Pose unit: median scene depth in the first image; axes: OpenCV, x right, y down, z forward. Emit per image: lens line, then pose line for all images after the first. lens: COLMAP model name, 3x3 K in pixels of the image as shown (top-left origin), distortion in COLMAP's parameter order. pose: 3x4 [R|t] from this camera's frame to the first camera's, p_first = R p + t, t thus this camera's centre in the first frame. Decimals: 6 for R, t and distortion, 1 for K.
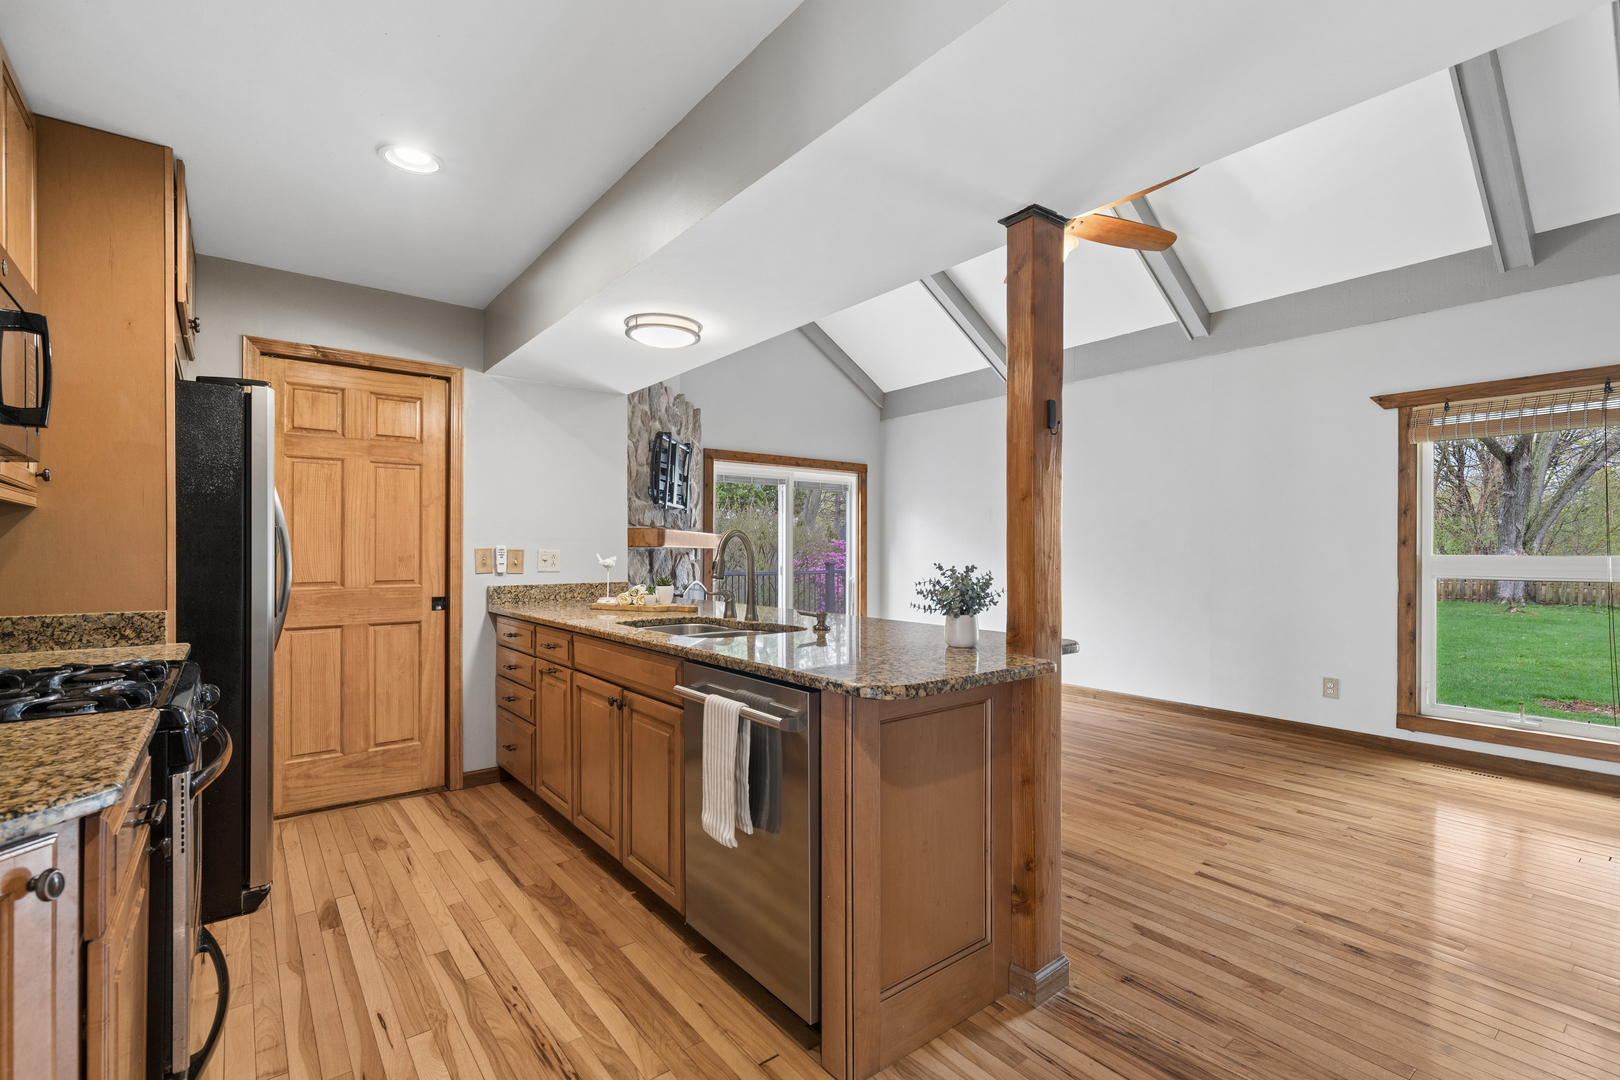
lens RADIAL K [[732.4, 0, 819.1], [0, 732.4, 545.3], [0, 0, 1]] dist [0.010880, -0.002159]
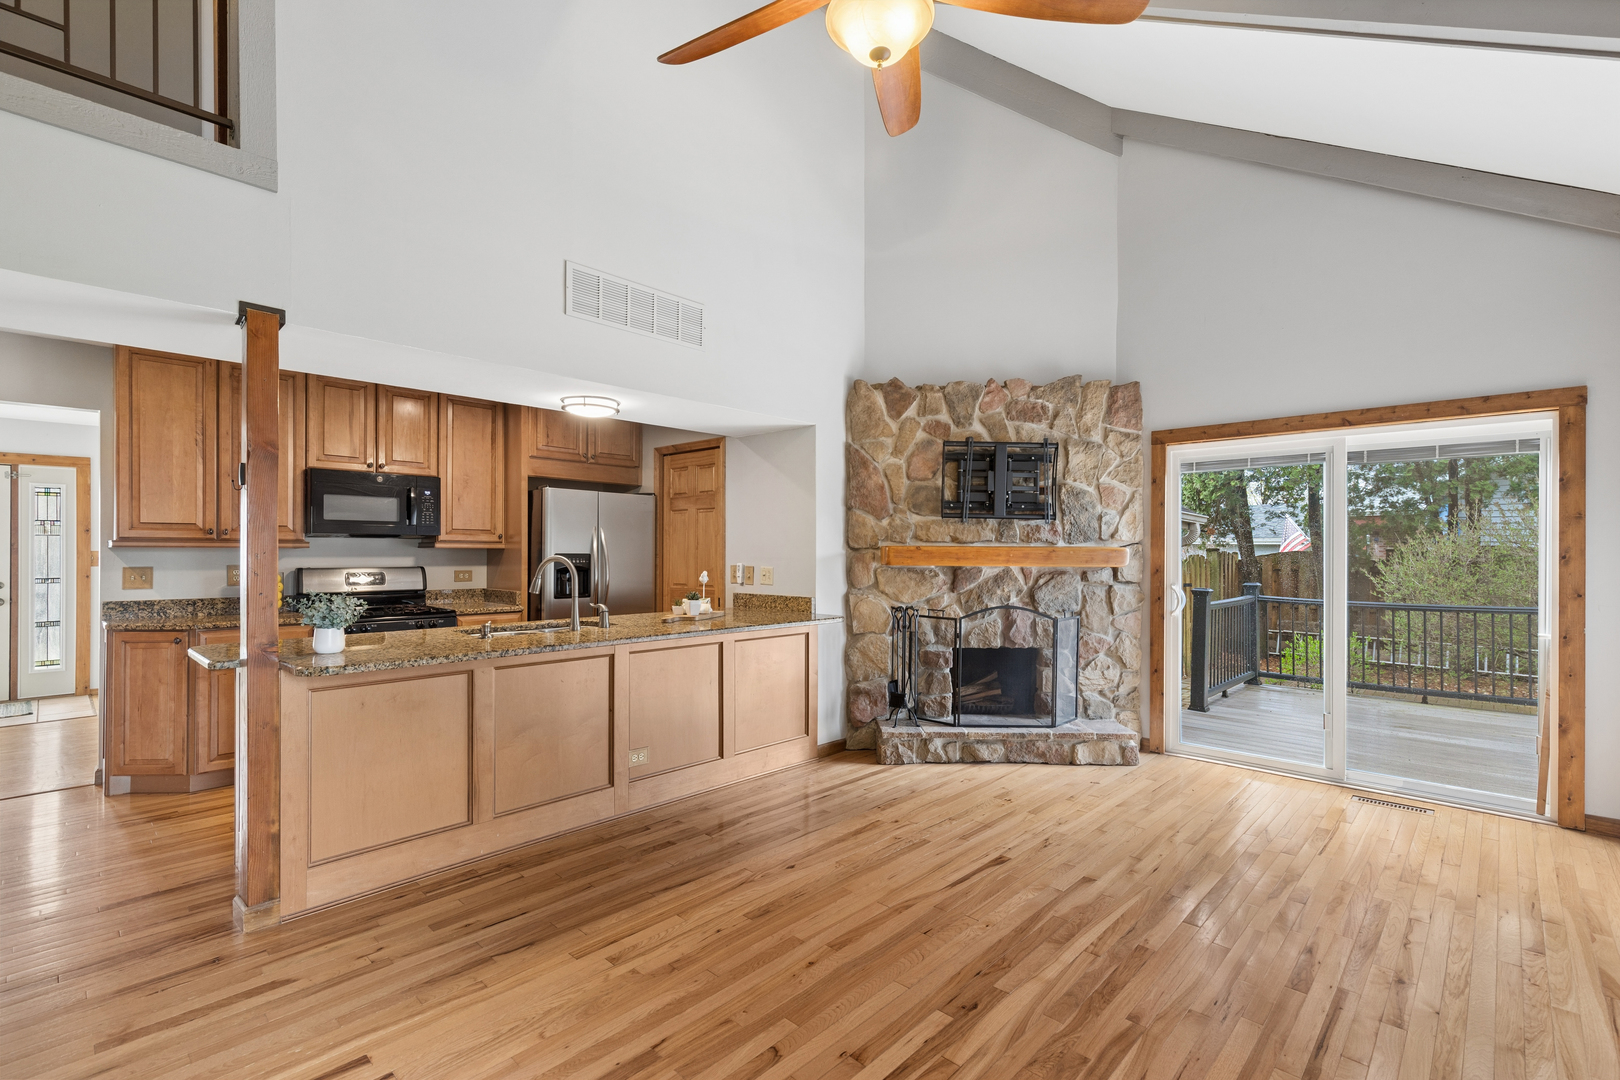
lens RADIAL K [[732.4, 0, 817.7], [0, 732.4, 549.7], [0, 0, 1]] dist [0.010880, -0.002159]
pose [[0.137765, -0.000983, -0.990464, 1.106532], [0.003690, 0.999993, -0.000480, -0.027754], [0.990458, -0.003589, 0.137768, 1.163480]]
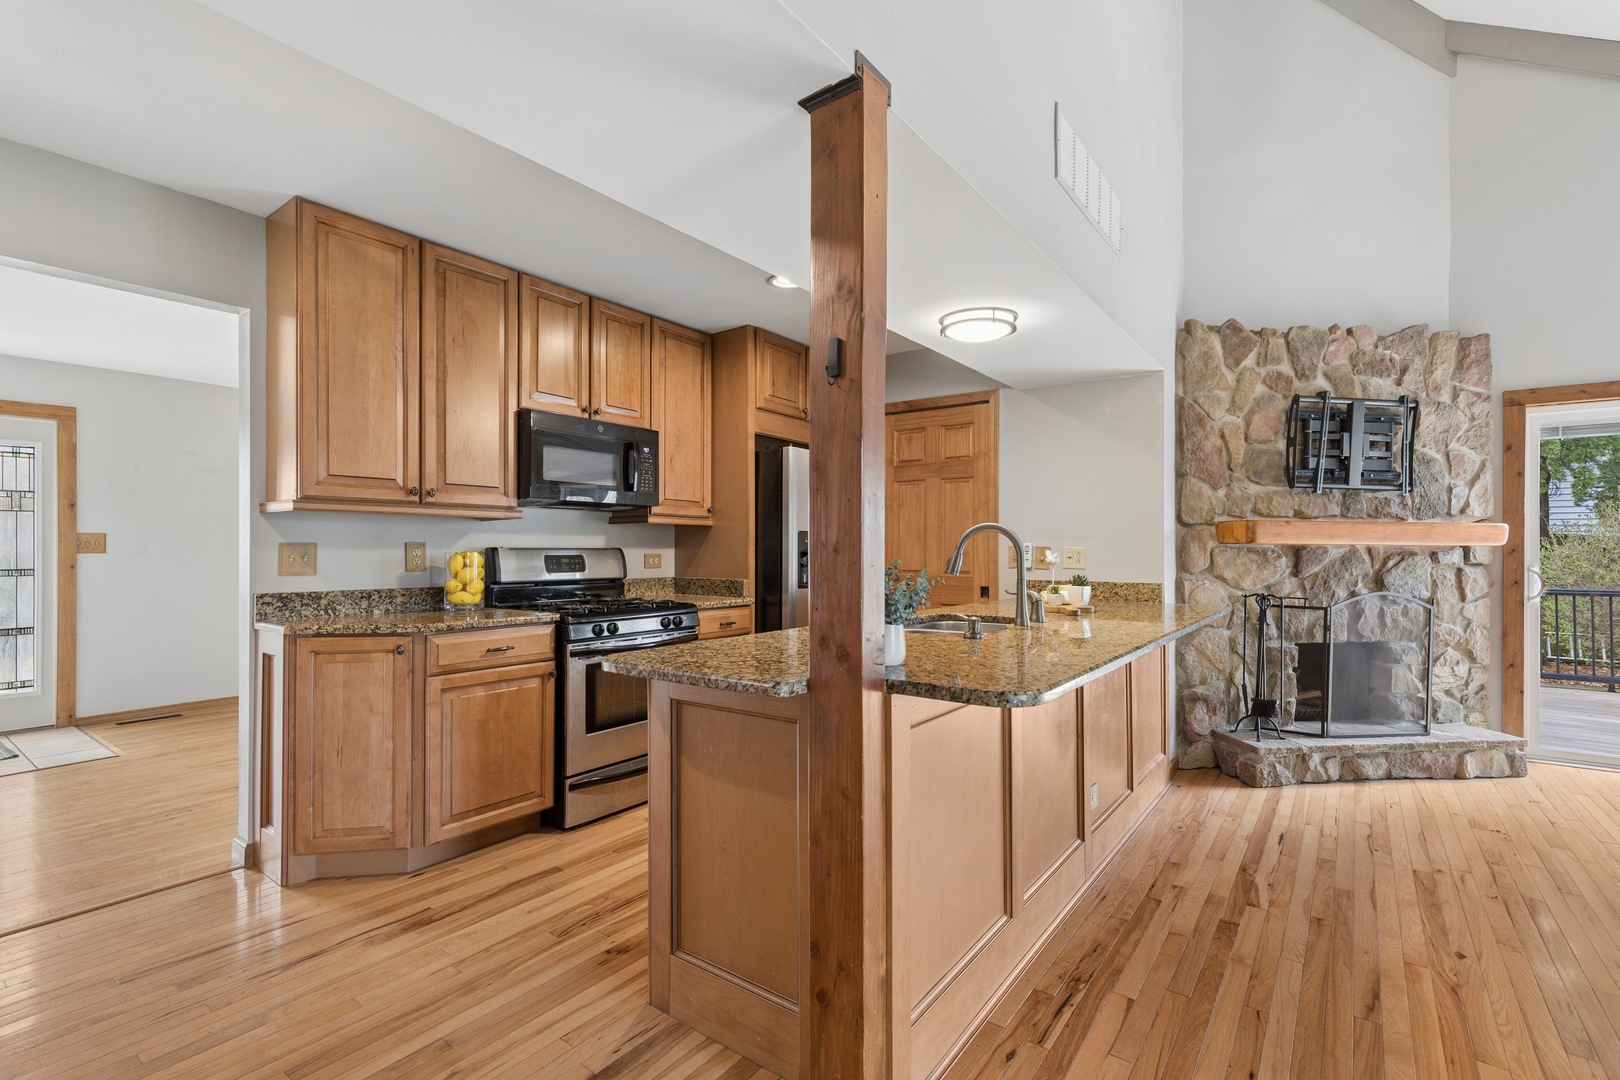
lens RADIAL K [[732.4, 0, 818.3], [0, 732.4, 546.7], [0, 0, 1]] dist [0.010880, -0.002159]
pose [[0.259675, -0.002839, -0.965692, 0.654970], [0.004136, 0.999990, -0.001828, 0.007691], [0.965687, -0.003520, 0.259684, 0.506615]]
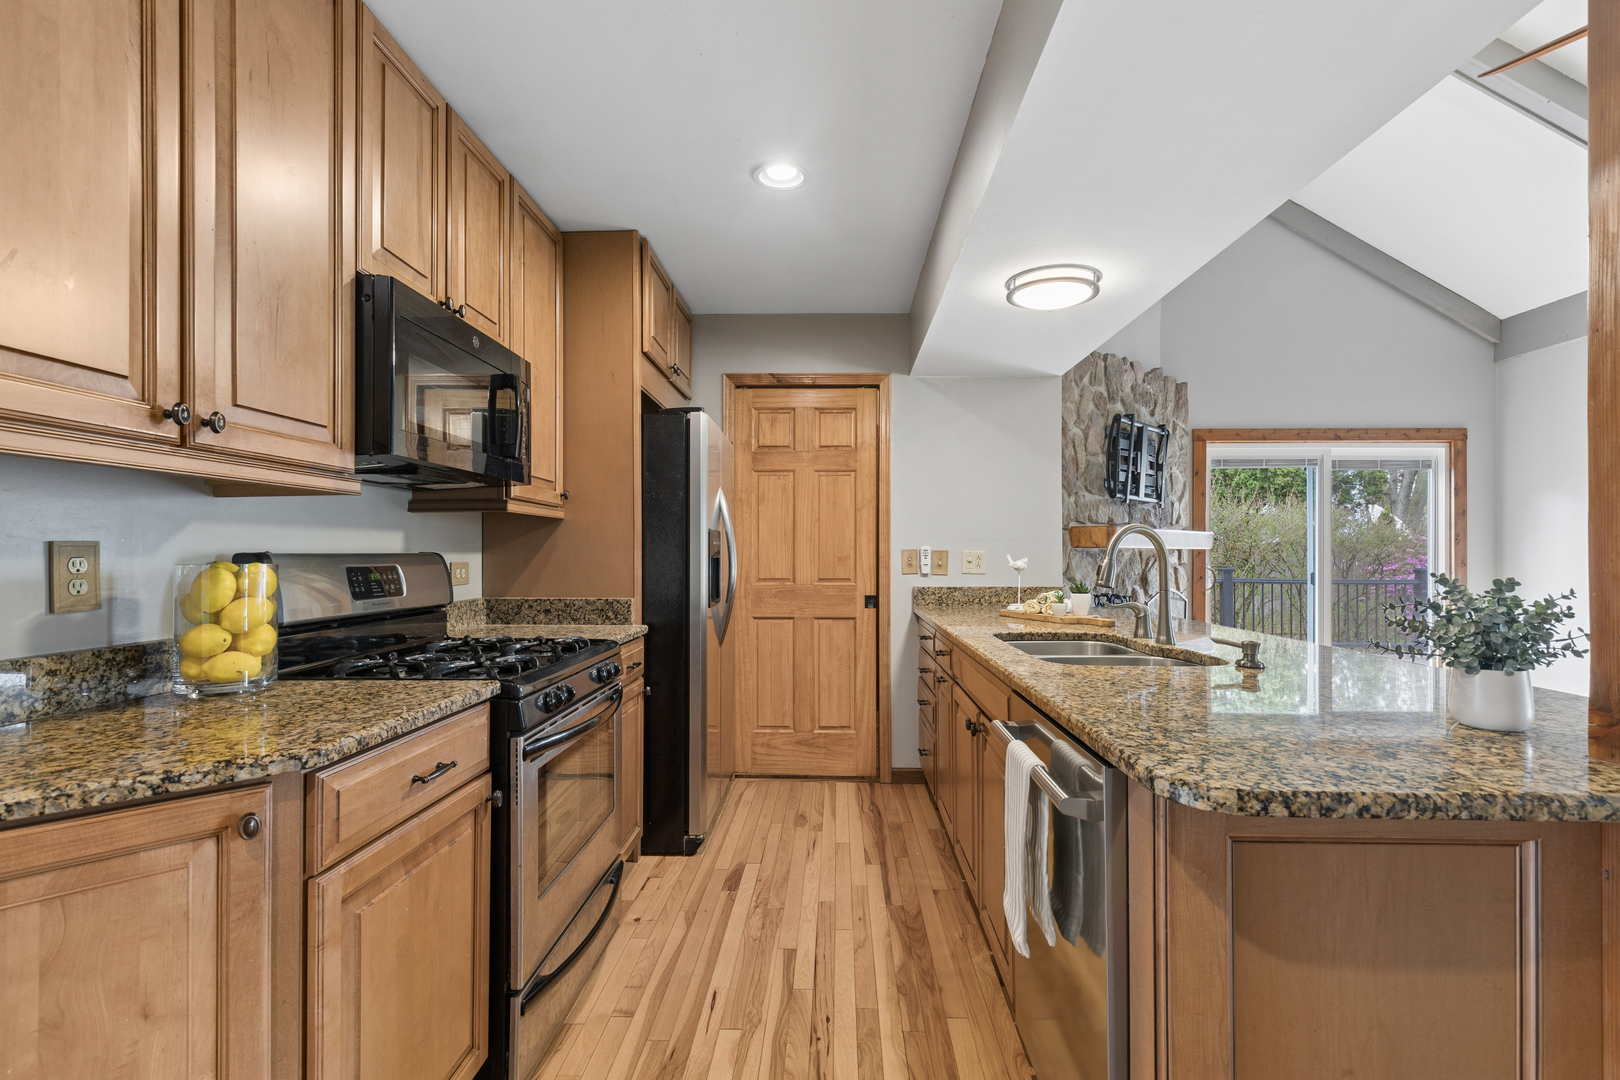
lens RADIAL K [[732.4, 0, 818.2], [0, 732.4, 547.0], [0, 0, 1]] dist [0.010880, -0.002159]
pose [[0.763536, -0.003106, -0.645758, 0.117413], [0.003089, 0.999995, -0.001157, 0.002364], [0.645758, -0.001112, 0.763542, 0.180497]]
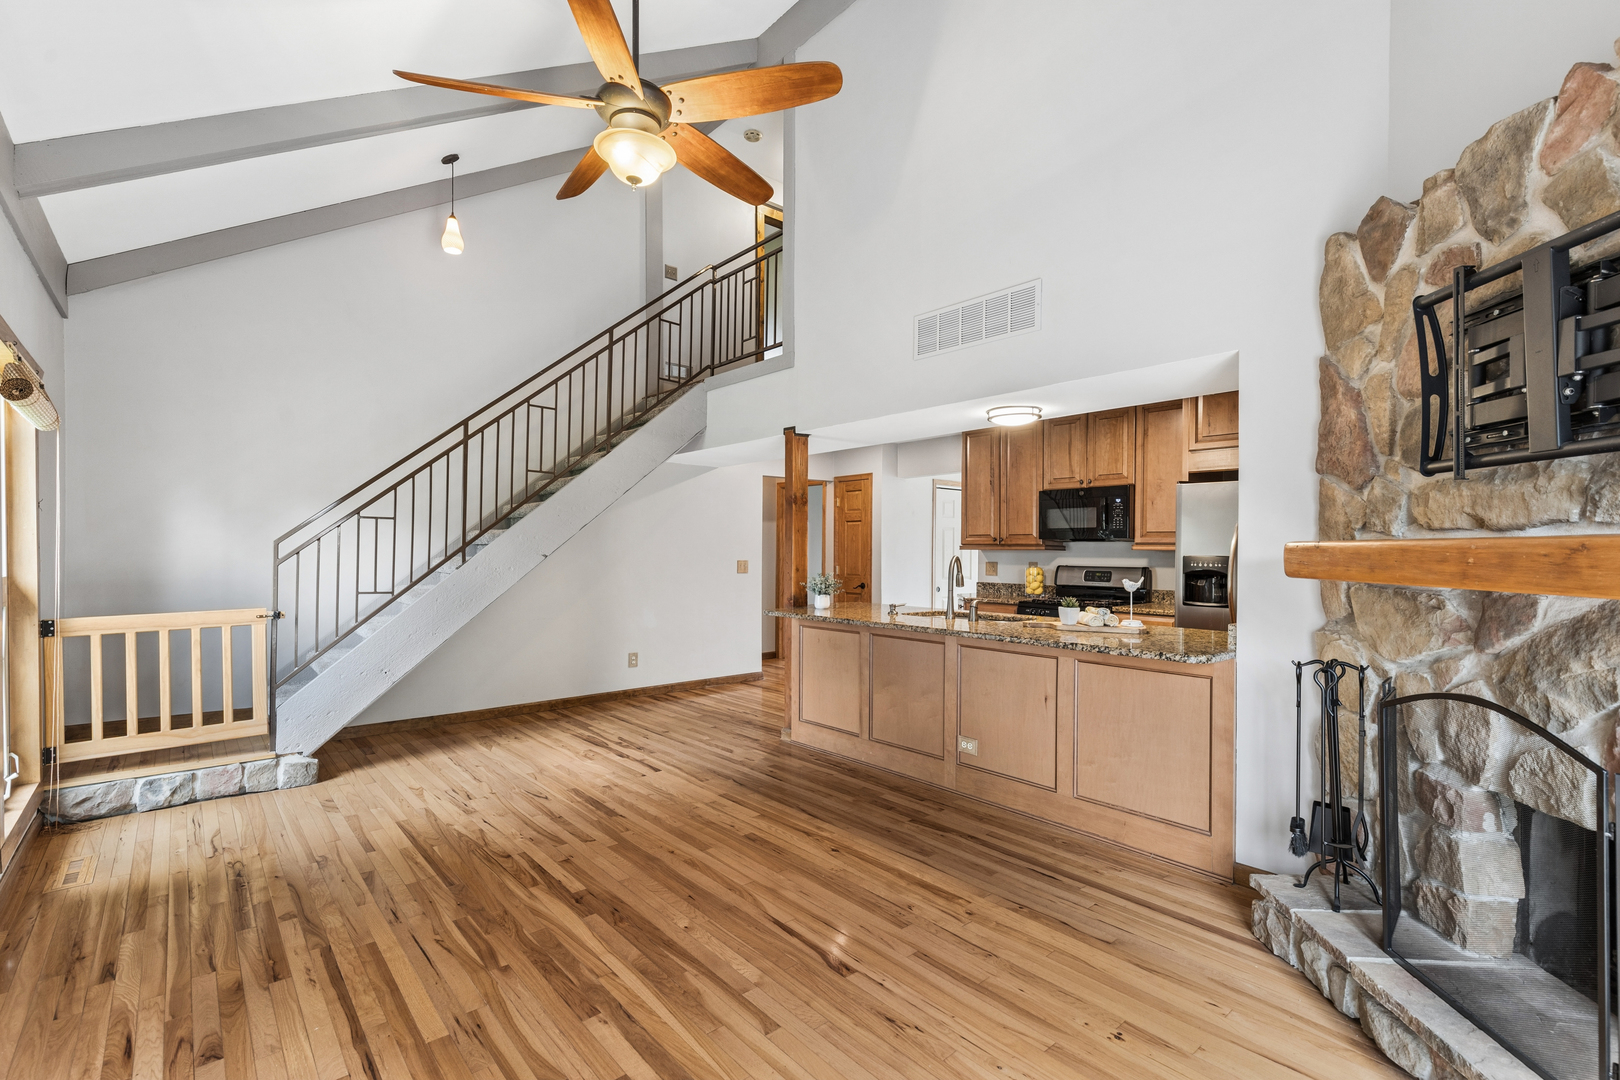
lens RADIAL K [[732.4, 0, 808.2], [0, 732.4, 551.1], [0, 0, 1]] dist [0.010880, -0.002159]
pose [[-0.999429, -0.005635, -0.033307, 0.218375], [-0.005419, 0.999964, -0.006579, -0.016894], [0.033343, -0.006395, -0.999424, 2.273058]]
